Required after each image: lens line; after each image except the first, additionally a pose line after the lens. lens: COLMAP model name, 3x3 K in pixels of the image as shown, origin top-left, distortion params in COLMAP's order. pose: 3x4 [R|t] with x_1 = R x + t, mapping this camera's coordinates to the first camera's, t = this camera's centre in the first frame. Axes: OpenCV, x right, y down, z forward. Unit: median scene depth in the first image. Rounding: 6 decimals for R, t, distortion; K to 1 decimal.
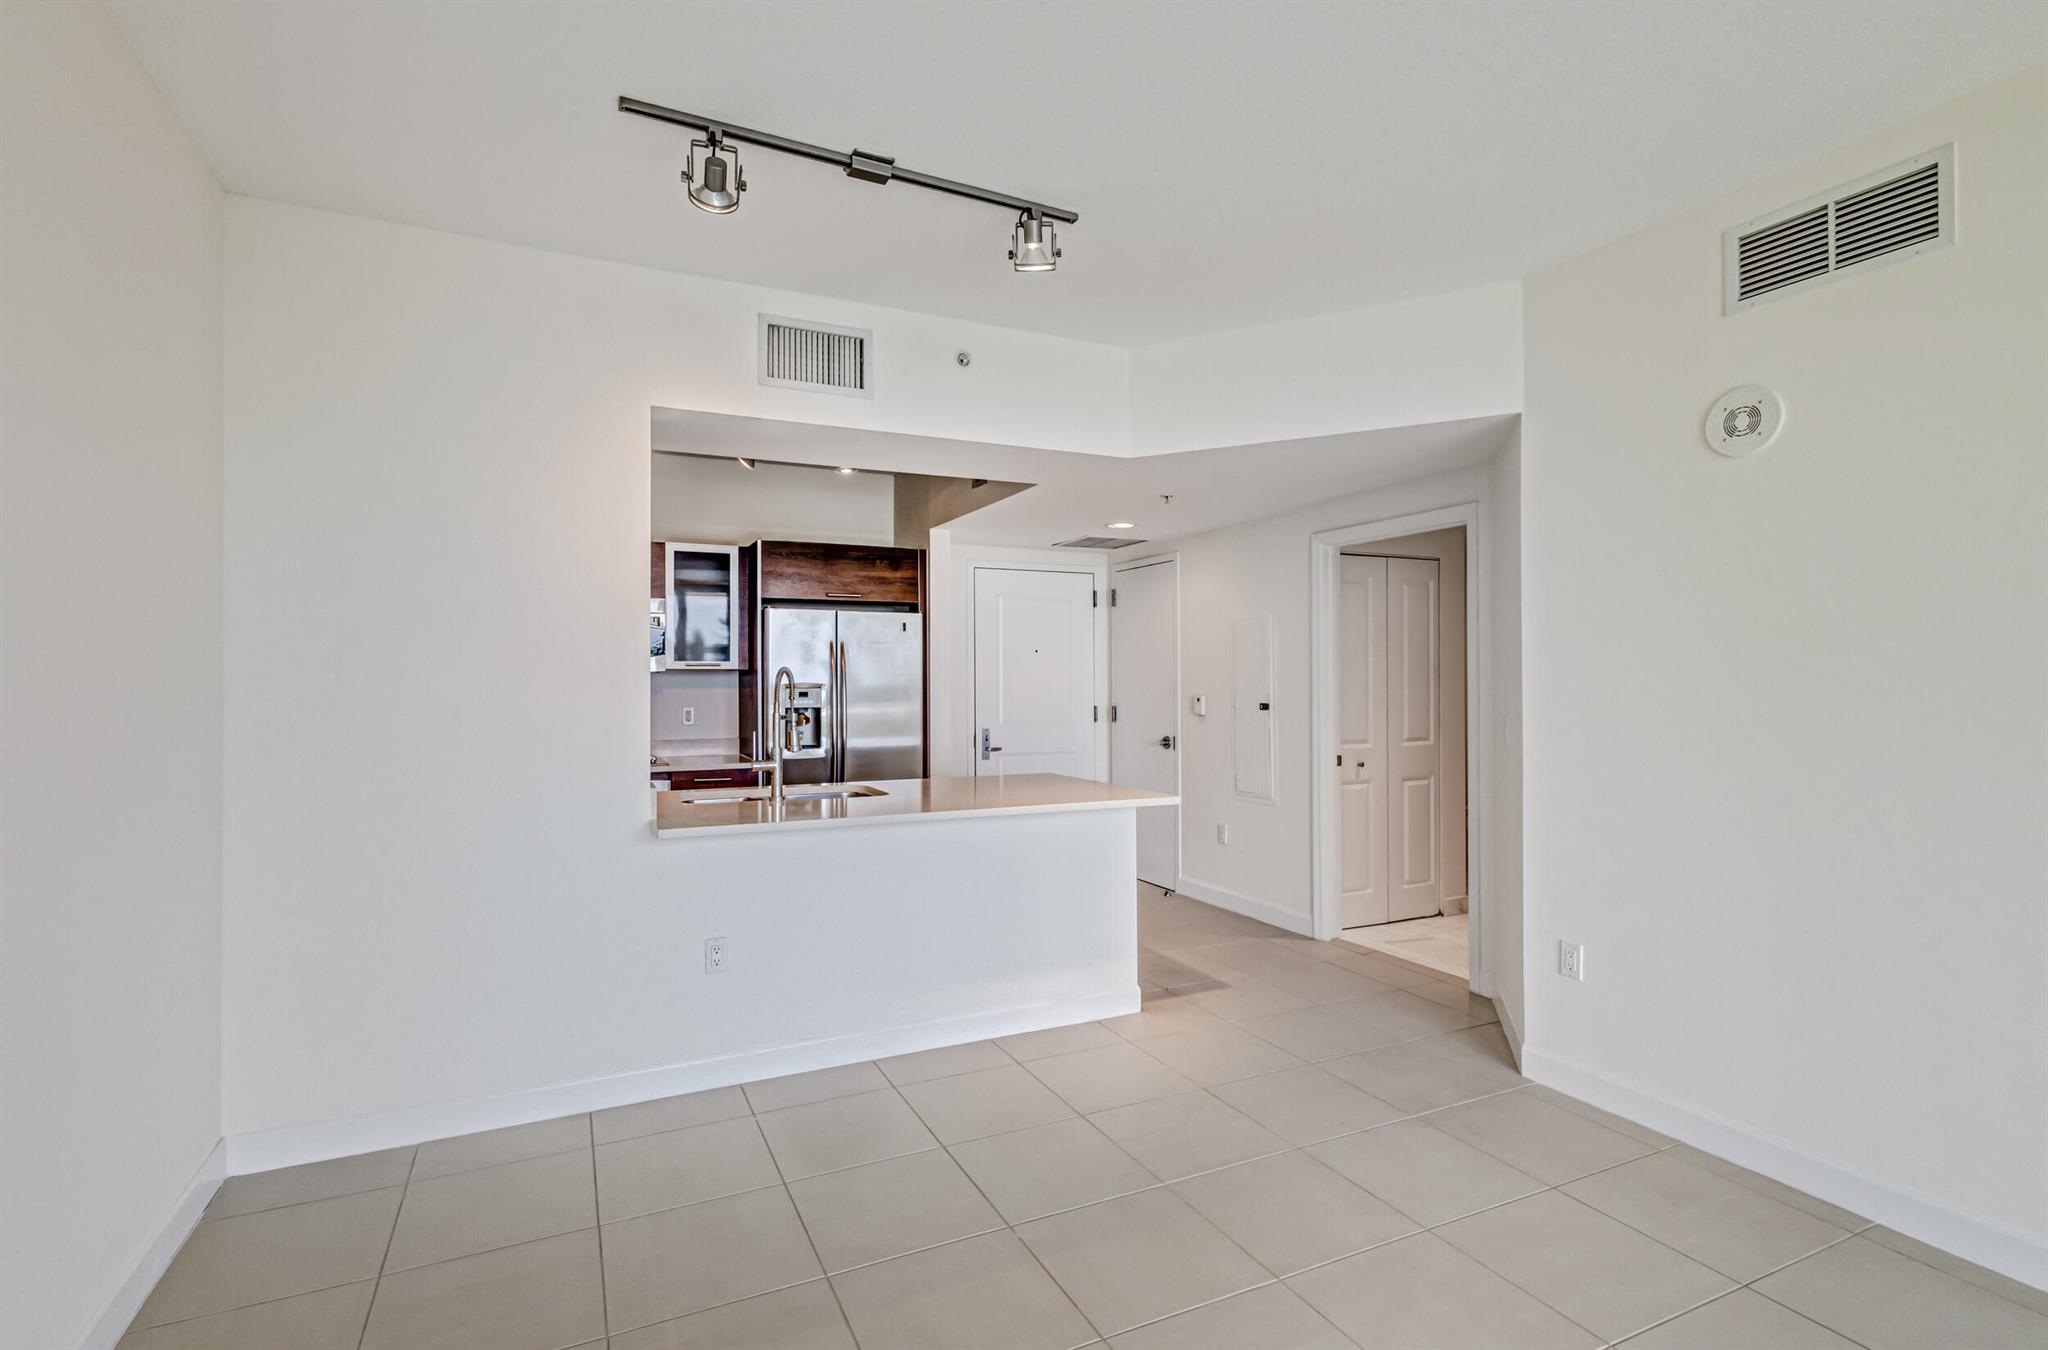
lens RADIAL K [[976.1, 0, 1024.0], [0, 976.1, 675.0], [0, 0, 1]] dist [0.000646, 0.000078]
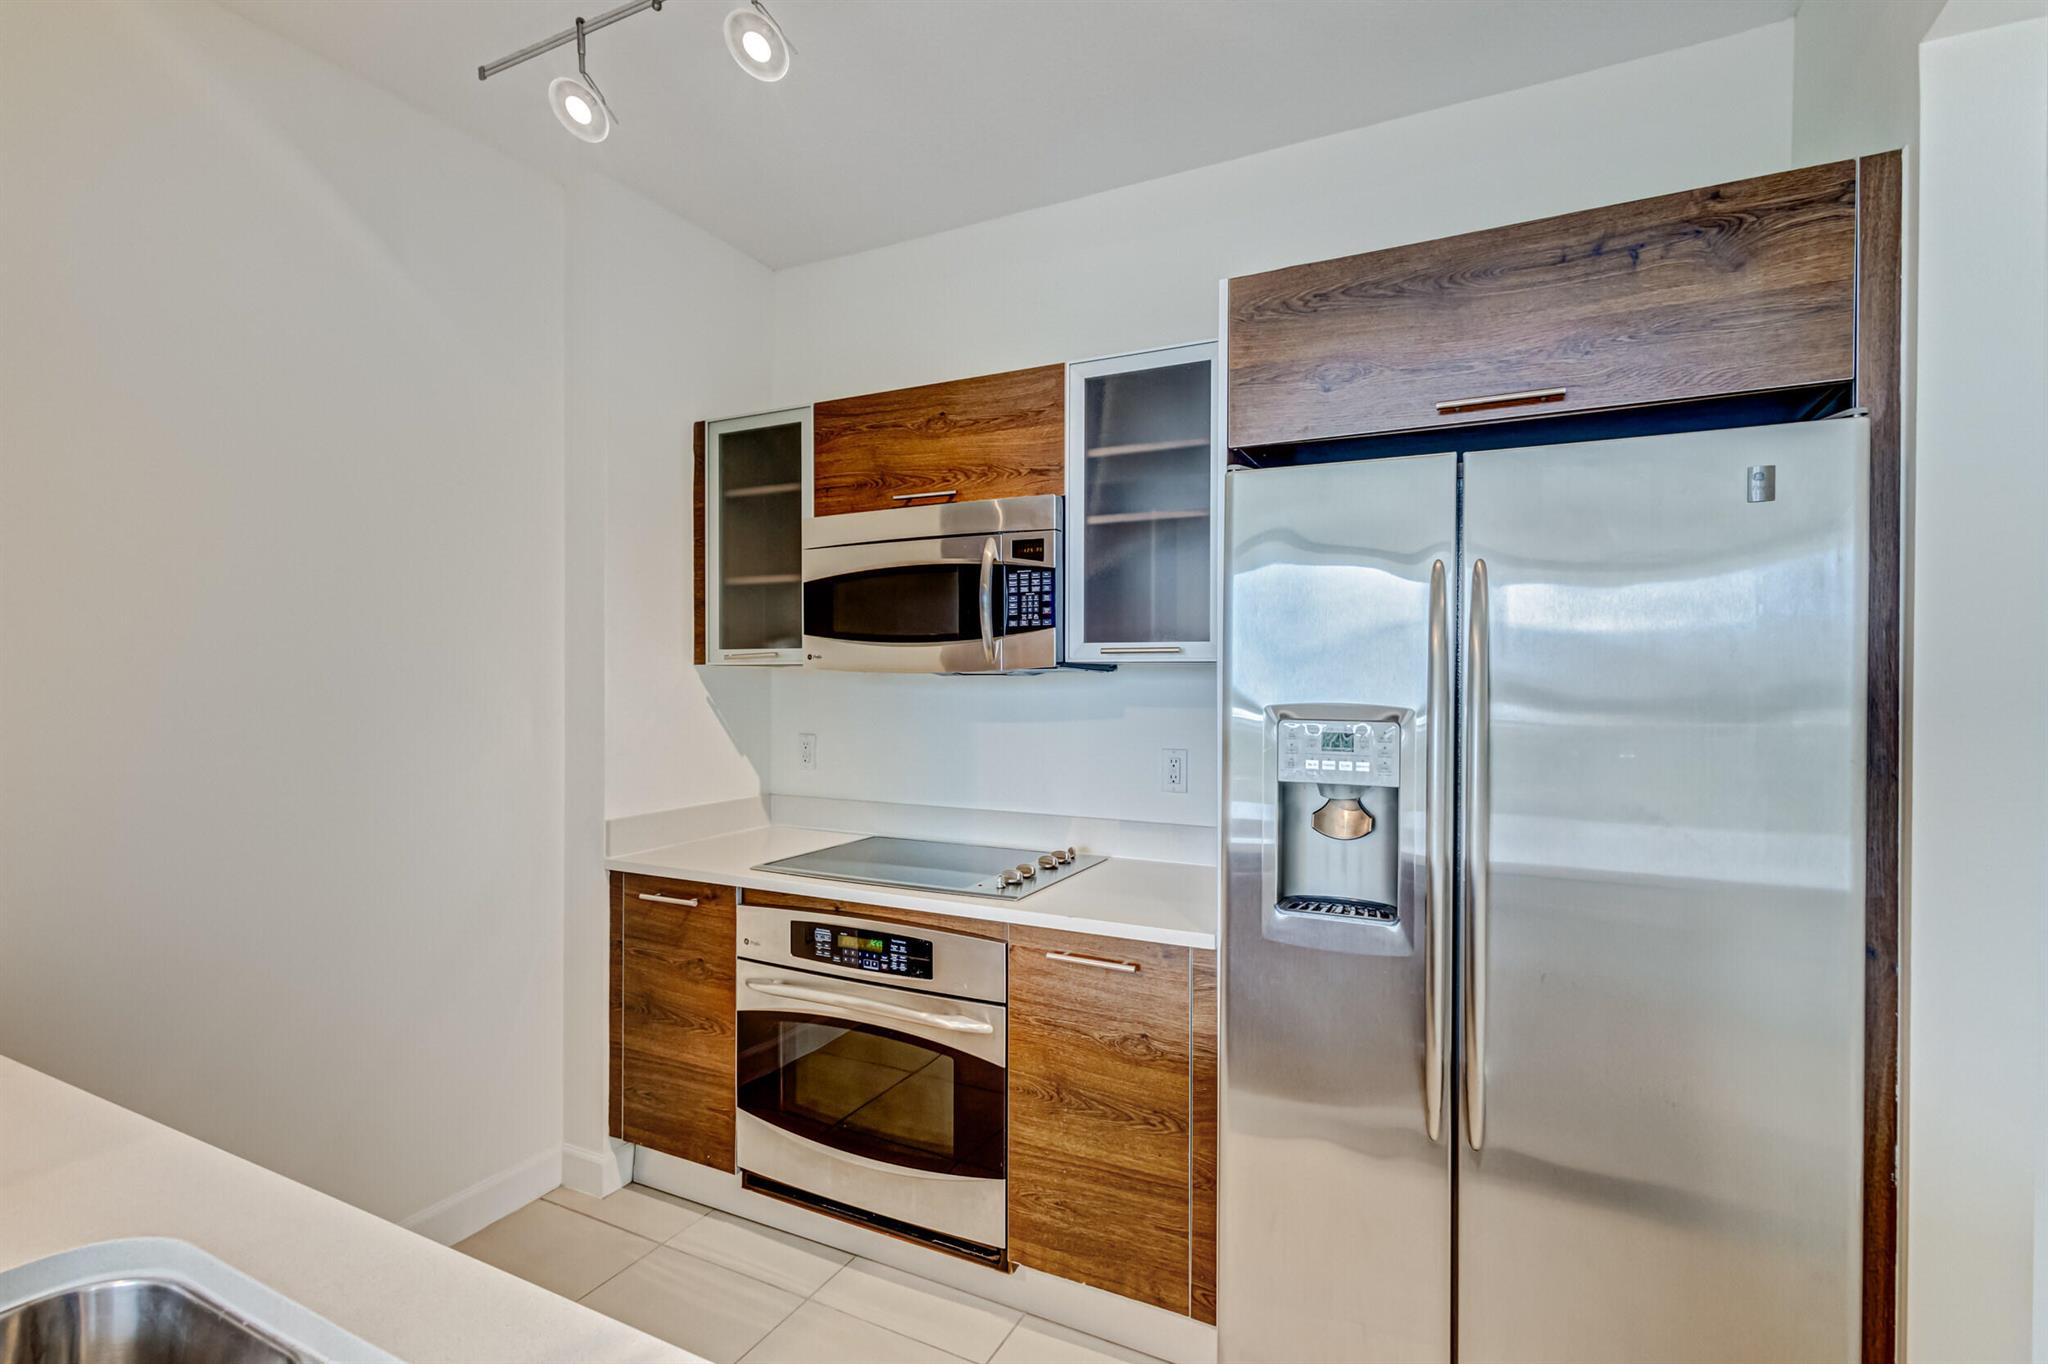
lens RADIAL K [[966.5, 0, 1024.0], [0, 966.5, 682.0], [0, 0, 1]] dist [0.000657, 0.000046]
pose [[0.608013, 0.010250, -0.793861, -0.043130], [-0.003281, 0.999941, 0.010398, -0.001192], [0.793920, -0.003718, 0.608010, 0.701826]]
